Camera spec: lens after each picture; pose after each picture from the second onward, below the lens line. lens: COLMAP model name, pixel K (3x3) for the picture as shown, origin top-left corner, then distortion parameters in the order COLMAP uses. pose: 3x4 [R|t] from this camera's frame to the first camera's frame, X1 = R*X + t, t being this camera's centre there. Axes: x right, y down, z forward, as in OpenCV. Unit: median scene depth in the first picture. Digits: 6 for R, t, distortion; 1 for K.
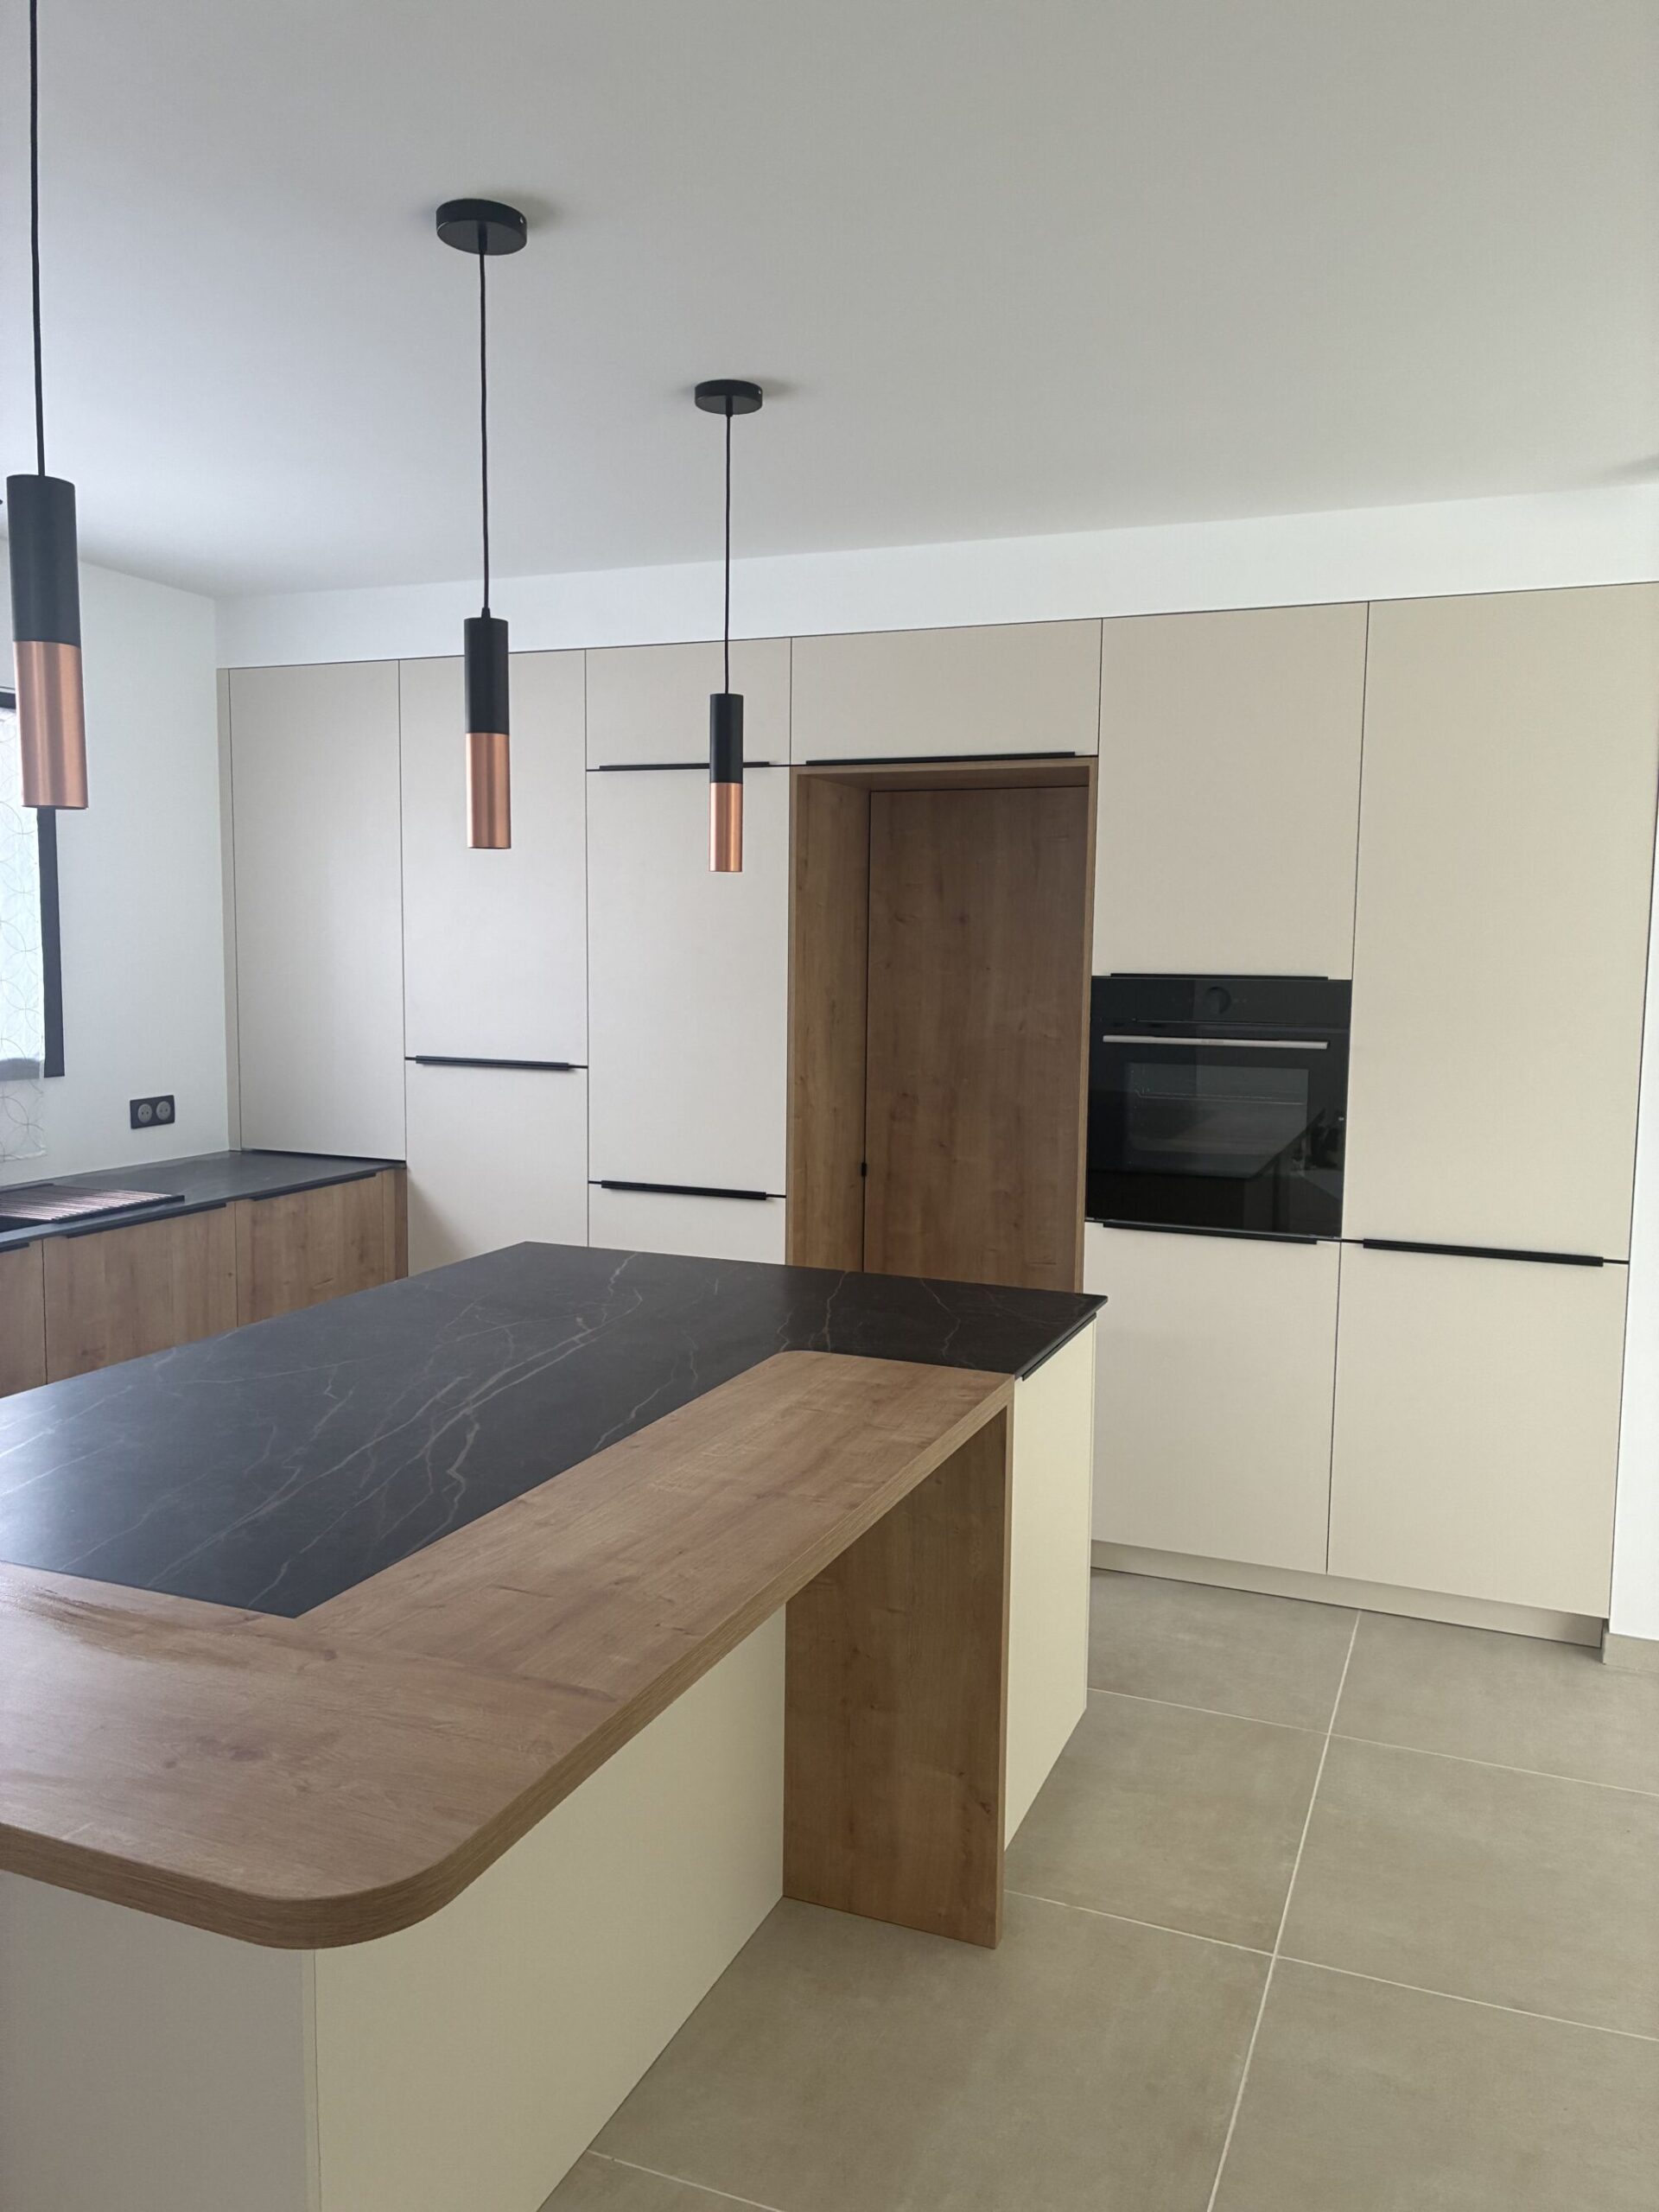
lens RADIAL K [[1672.4, 0, 837.6], [0, 1672.4, 1103.2], [0, 0, 1]] dist [0.044359, -0.045601]
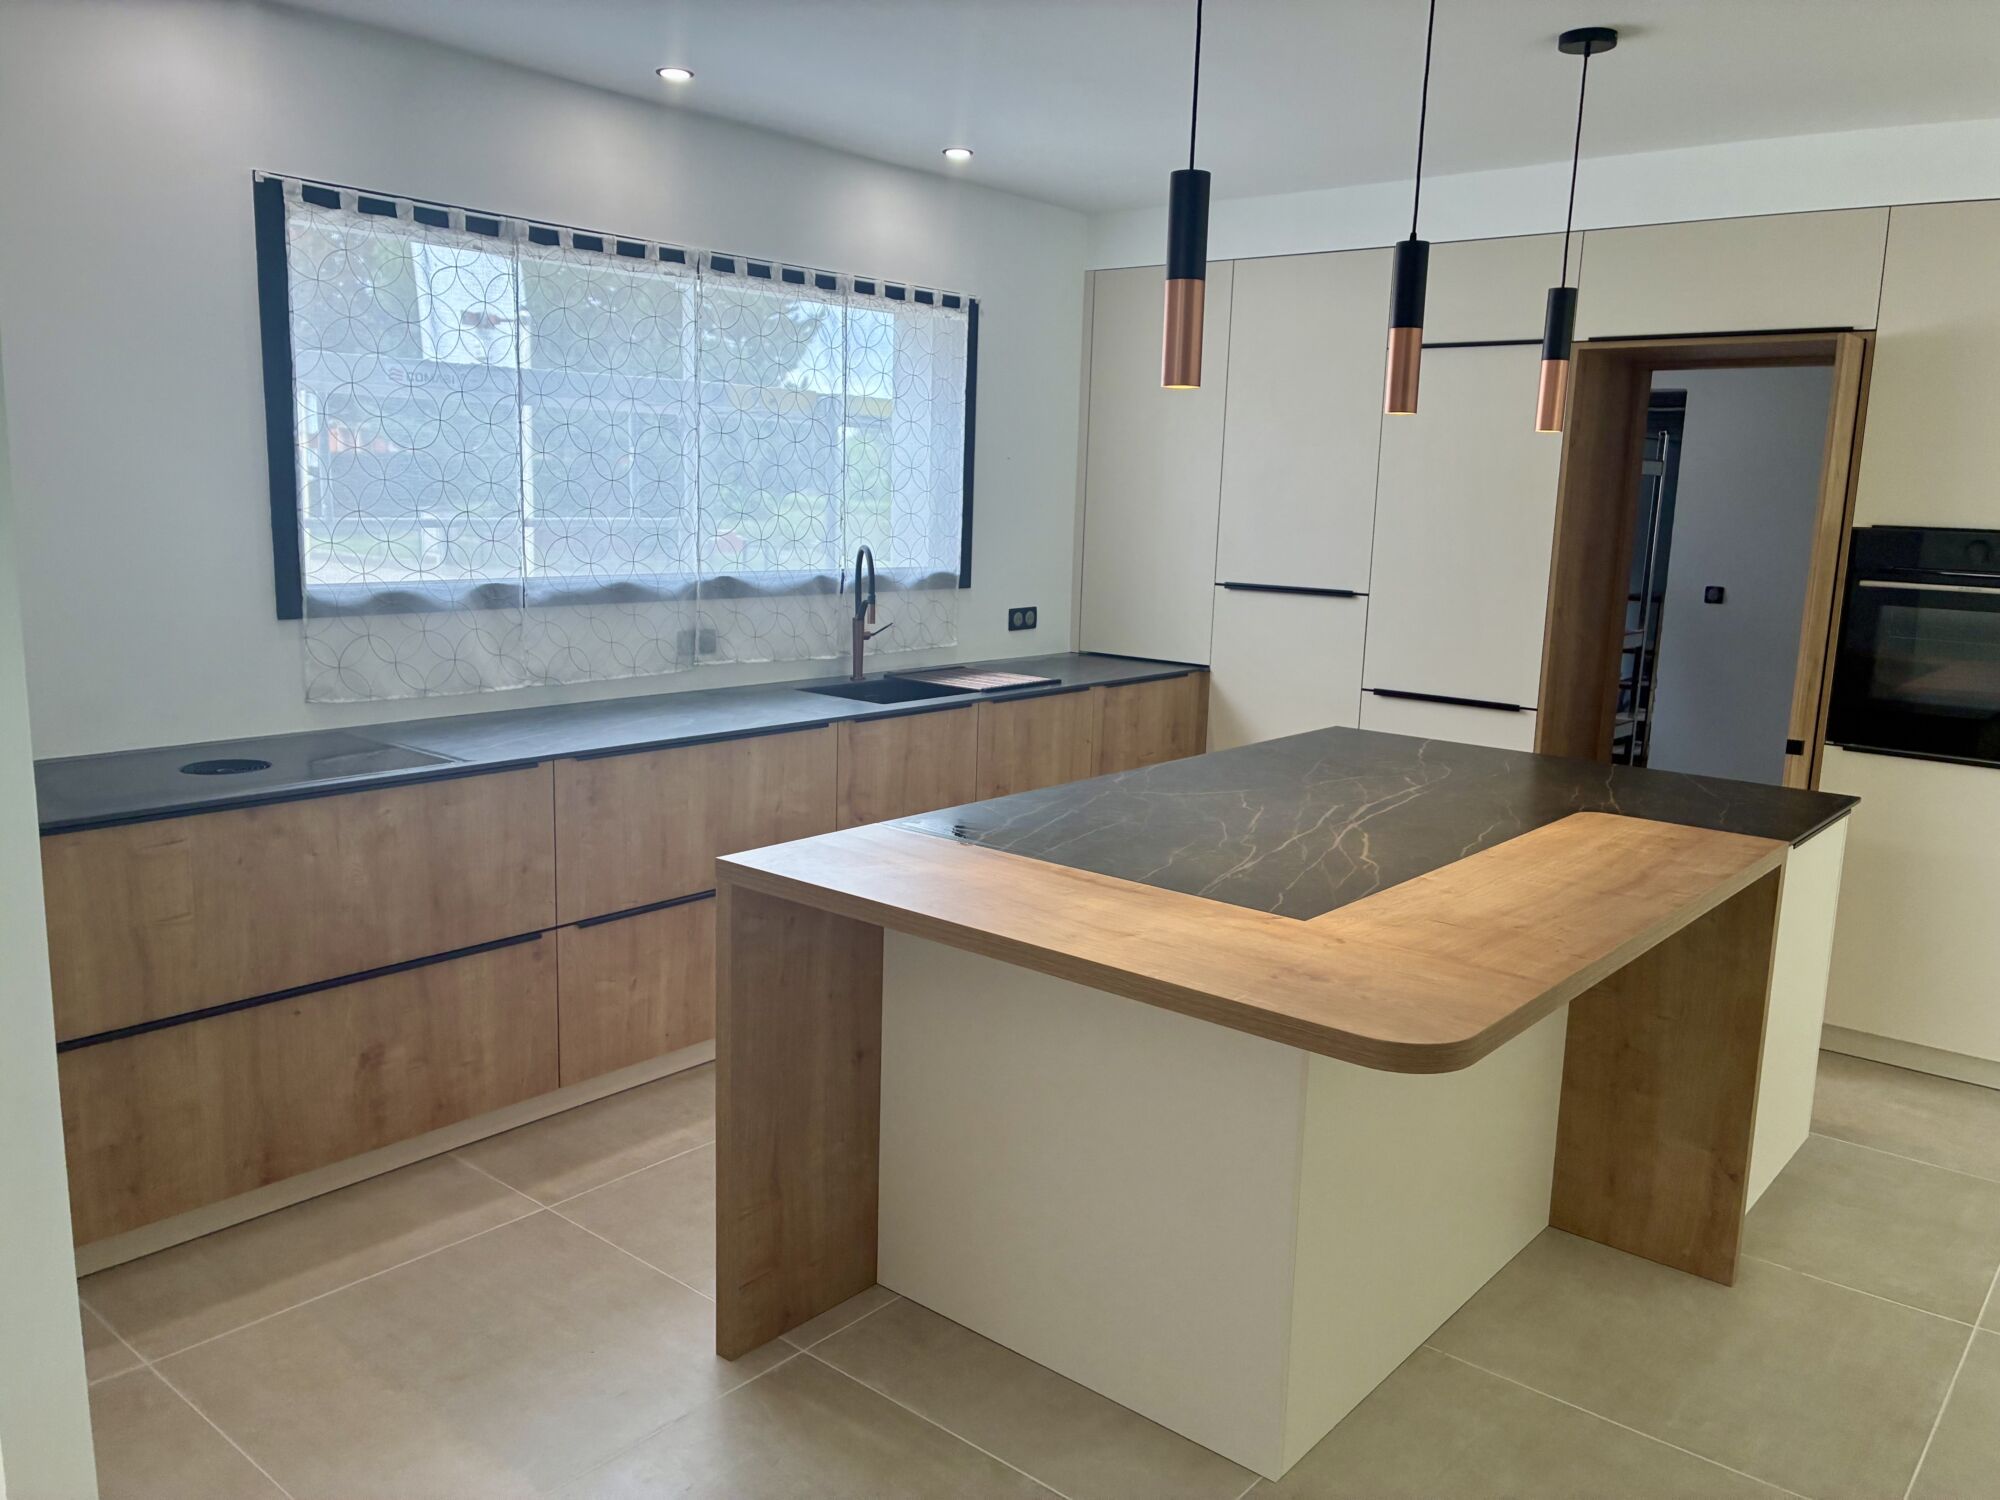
lens RADIAL K [[1512.1, 0, 993.8], [0, 1512.1, 751.4], [0, 0, 1]] dist [0.044359, -0.045601]
pose [[0.950711, 0.068438, -0.302433, -0.083738], [-0.047927, 0.996051, 0.074735, 0.028156], [0.306353, -0.056557, 0.950236, -0.179109]]
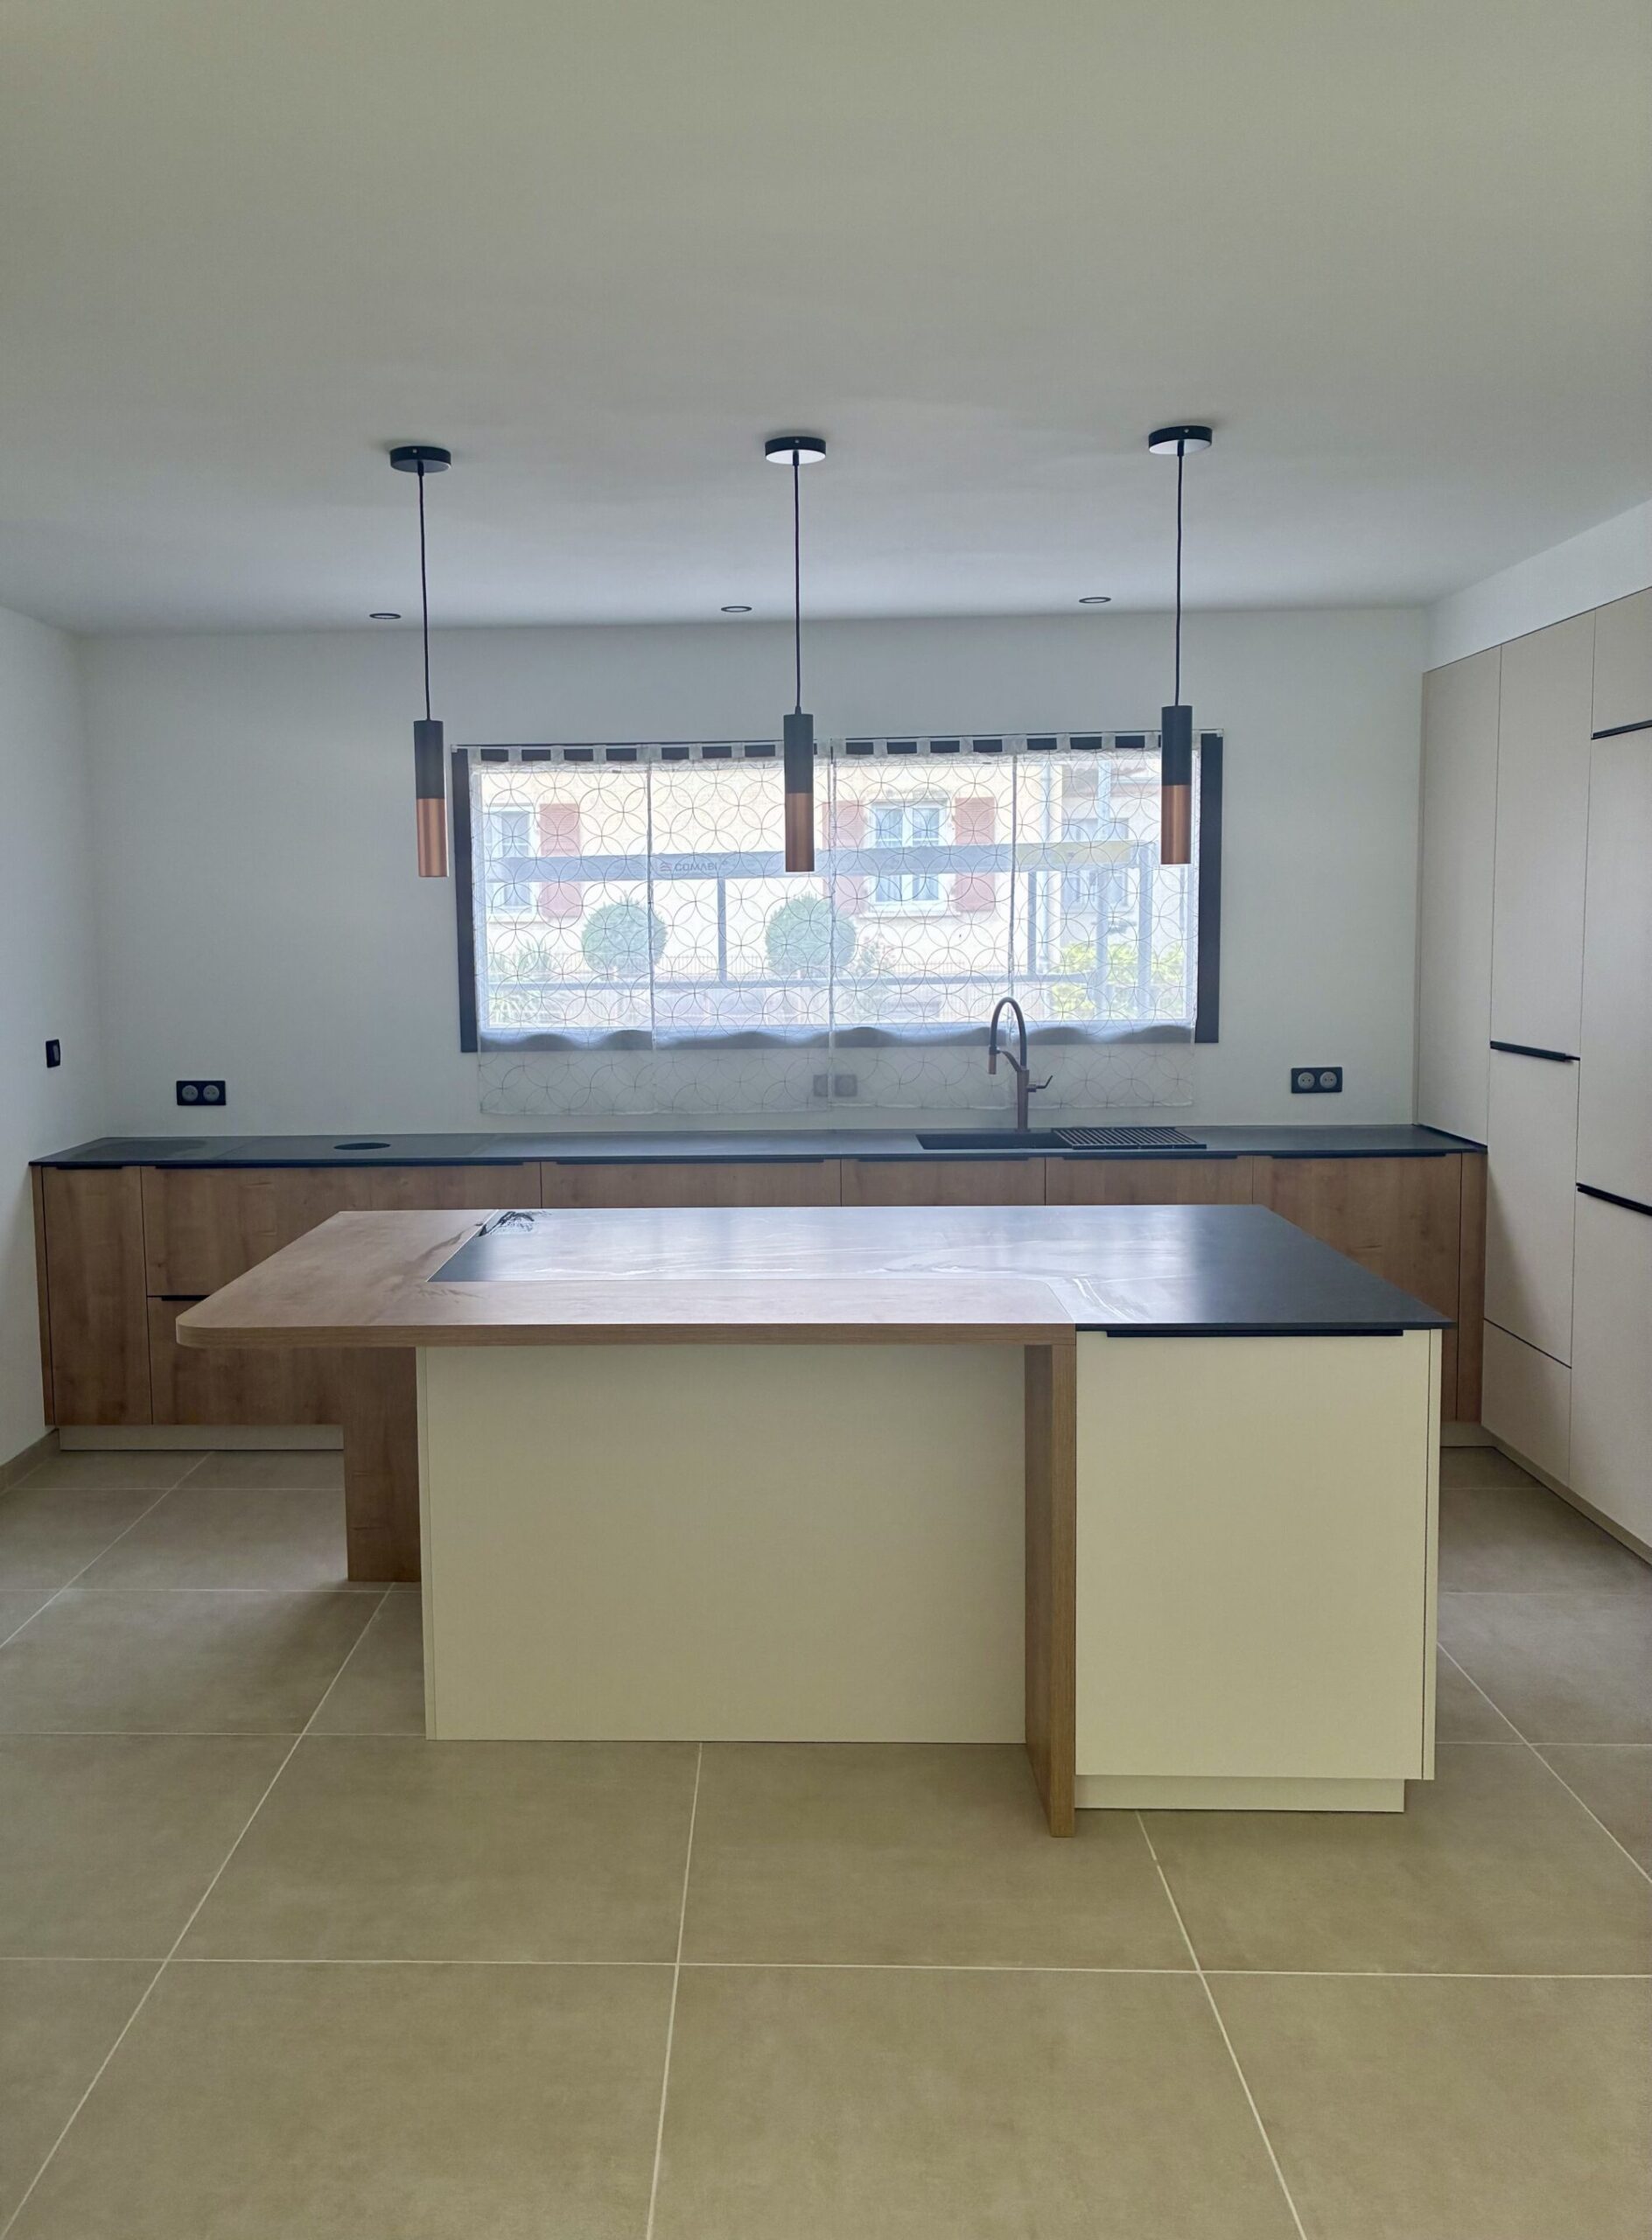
lens RADIAL K [[1845.7, 0, 709.8], [0, 1845.7, 1103.7], [0, 0, 1]] dist [0.049354, -0.044273]
pose [[0.338958, 0.074954, -0.937811, 0.820031], [-0.074544, 0.995827, 0.052648, -0.019043], [0.937844, 0.052062, 0.343131, 0.249663]]
